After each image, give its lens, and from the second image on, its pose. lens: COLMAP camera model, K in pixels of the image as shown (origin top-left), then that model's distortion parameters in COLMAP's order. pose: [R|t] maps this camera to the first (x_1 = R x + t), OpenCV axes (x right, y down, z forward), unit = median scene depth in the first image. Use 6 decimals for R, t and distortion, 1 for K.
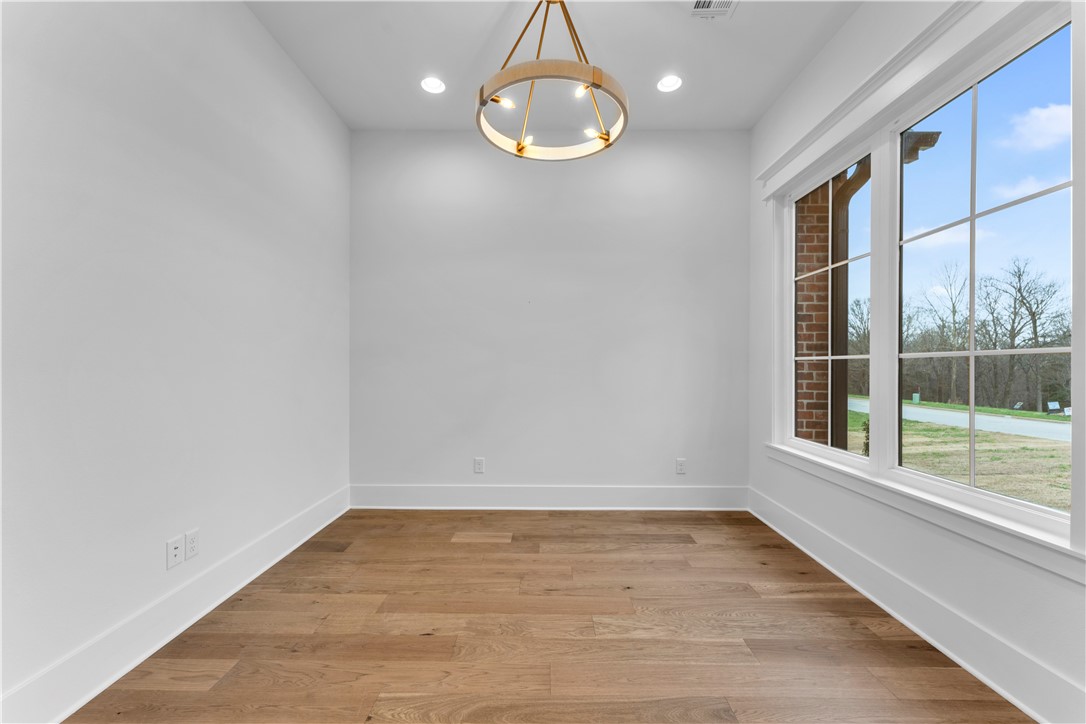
lens RADIAL K [[438.1, 0, 541.7], [0, 438.1, 366.3], [0, 0, 1]] dist [0.000368, 0.001094]
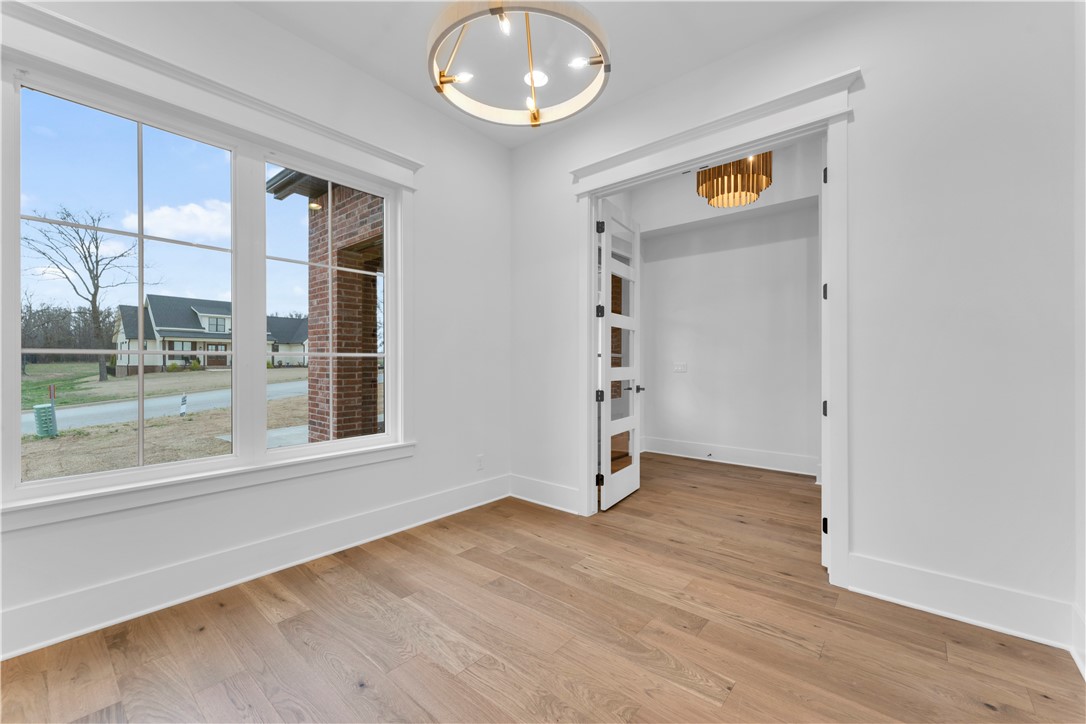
lens RADIAL K [[438.1, 0, 540.4], [0, 438.1, 362.6], [0, 0, 1]] dist [0.000368, 0.001094]
pose [[-0.766541, -0.005278, 0.642174, -0.549525], [-0.002089, 0.999981, 0.005725, -0.011034], [-0.642192, 0.003047, -0.766538, 1.609998]]
